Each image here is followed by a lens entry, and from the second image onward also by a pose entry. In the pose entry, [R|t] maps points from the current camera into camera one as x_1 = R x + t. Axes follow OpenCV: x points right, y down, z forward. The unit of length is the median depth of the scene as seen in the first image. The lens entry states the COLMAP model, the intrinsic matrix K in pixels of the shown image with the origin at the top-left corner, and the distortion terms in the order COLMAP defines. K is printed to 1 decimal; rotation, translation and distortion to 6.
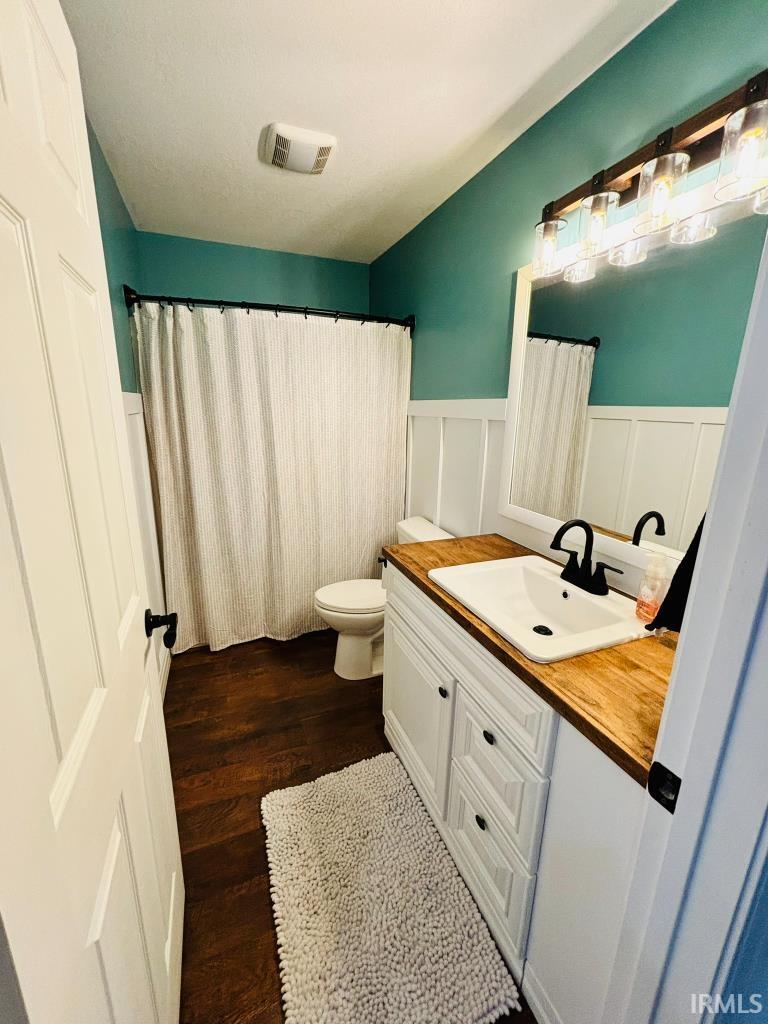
lens RADIAL K [[411.1, 0, 386.7], [0, 411.1, 511.5], [0, 0, 1]] dist [0.008850, -0.007744]
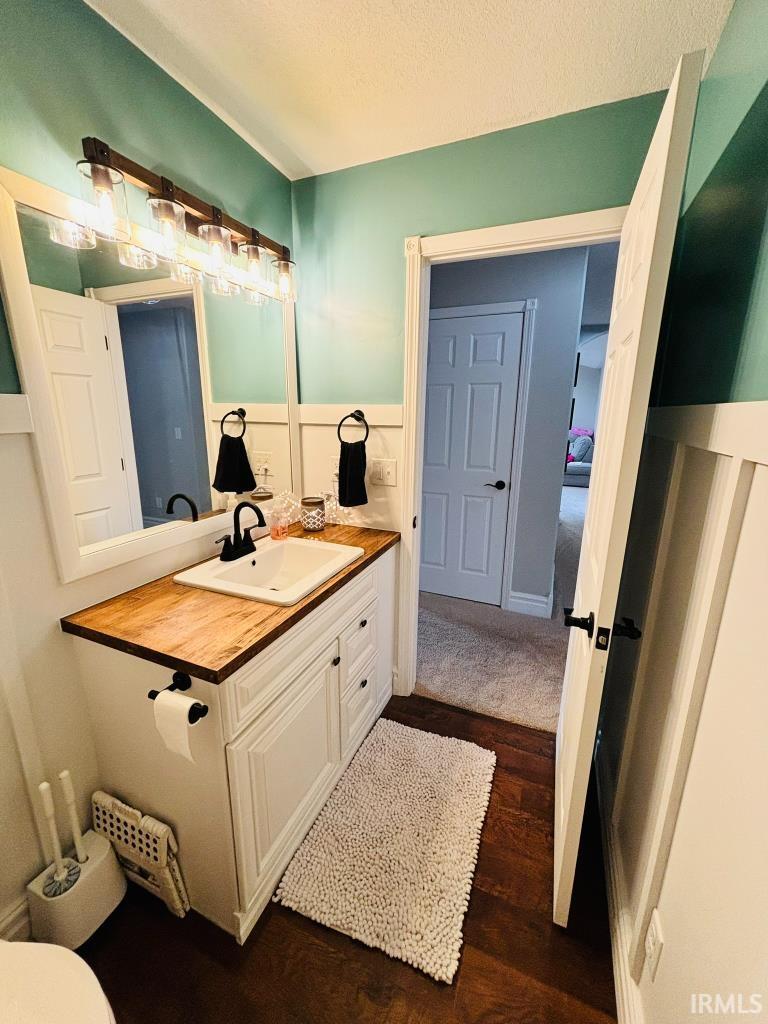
lens RADIAL K [[411.1, 0, 386.7], [0, 411.1, 511.5], [0, 0, 1]] dist [0.008850, -0.007744]
pose [[-0.706123, -0.200502, 0.679109, -0.605338], [0.146481, 0.896964, 0.417131, -0.363251], [-0.692772, 0.394022, -0.603998, 1.314234]]
